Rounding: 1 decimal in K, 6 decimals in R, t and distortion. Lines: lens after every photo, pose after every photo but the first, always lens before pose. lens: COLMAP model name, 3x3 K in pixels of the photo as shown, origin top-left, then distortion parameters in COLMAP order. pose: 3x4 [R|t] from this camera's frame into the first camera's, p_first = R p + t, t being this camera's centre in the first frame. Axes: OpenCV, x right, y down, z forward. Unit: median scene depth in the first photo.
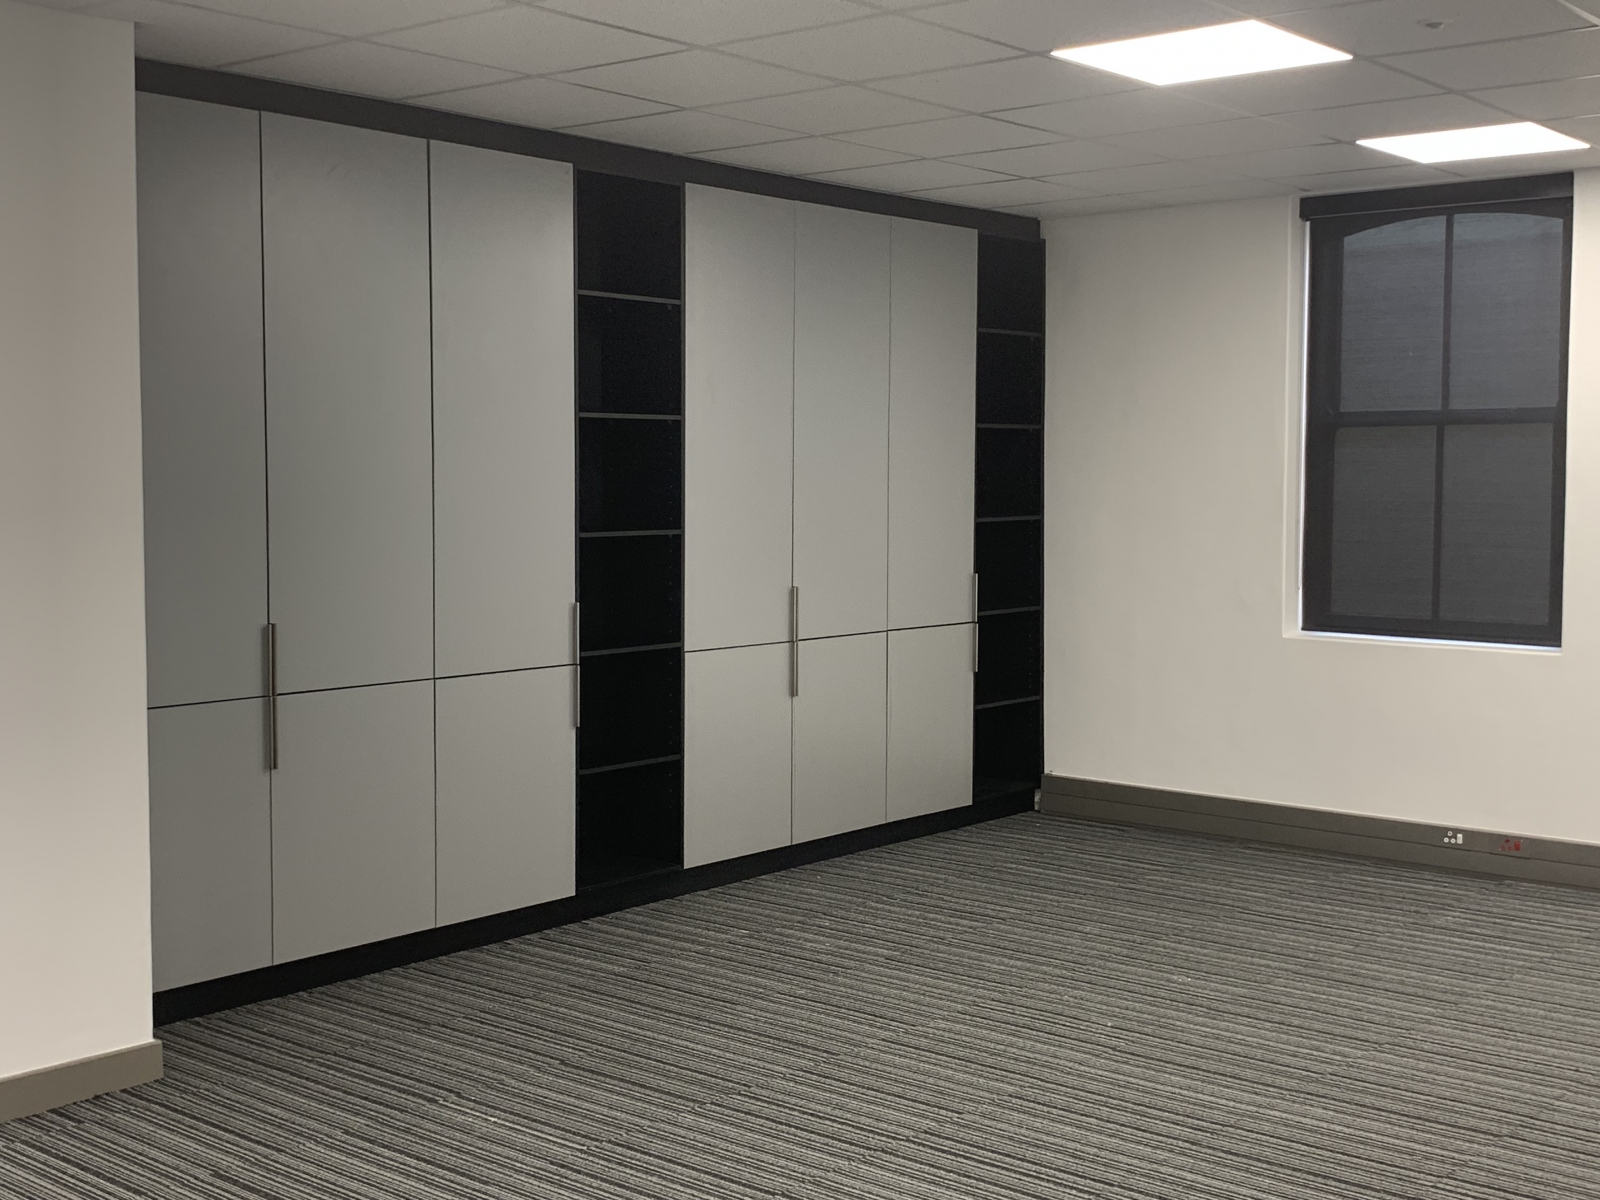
lens RADIAL K [[1952.5, 0, 799.0], [0, 1952.5, 598.0], [0, 0, 1]] dist [-0.027341, 0.000000]
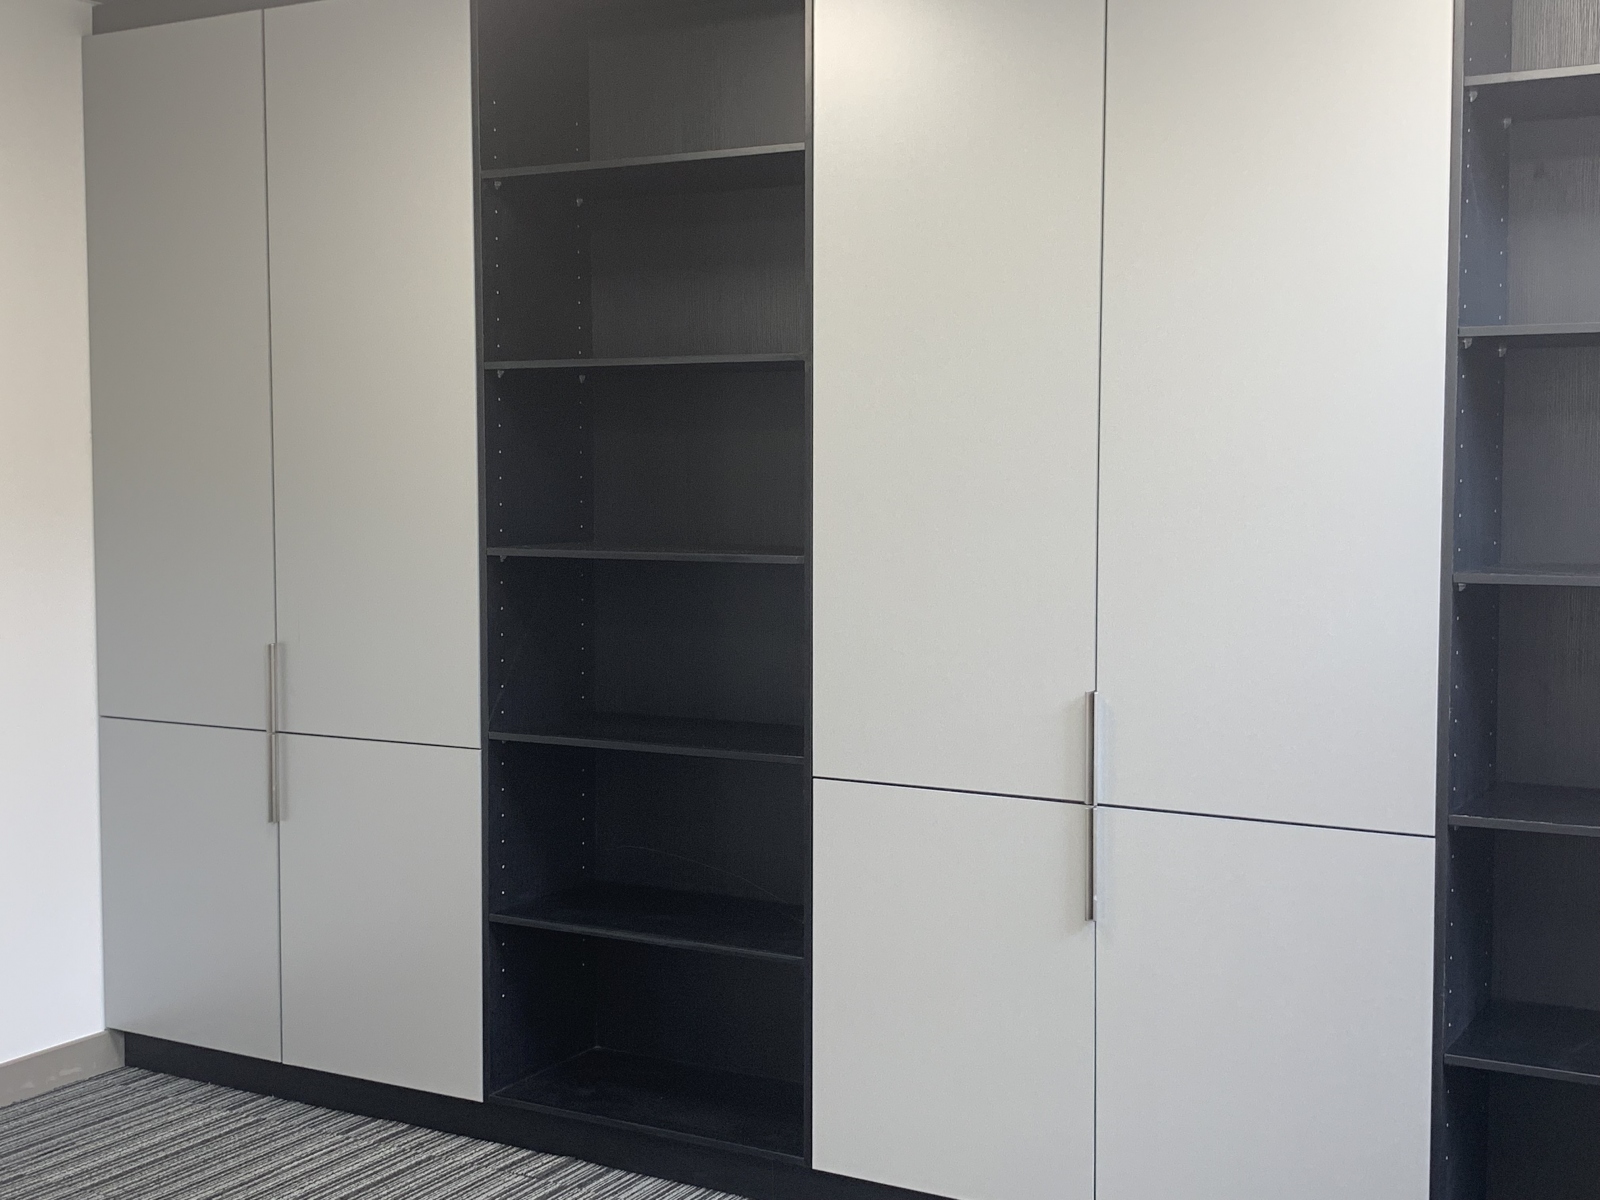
lens RADIAL K [[1952.5, 0, 799.0], [0, 1952.5, 599.3], [0, 0, 1]] dist [-0.027341, 0.000000]
pose [[0.196007, 0.038182, -0.979859, 0.567246], [-0.079399, 0.996579, 0.022951, -0.041245], [0.977383, 0.073301, 0.198368, 1.036541]]
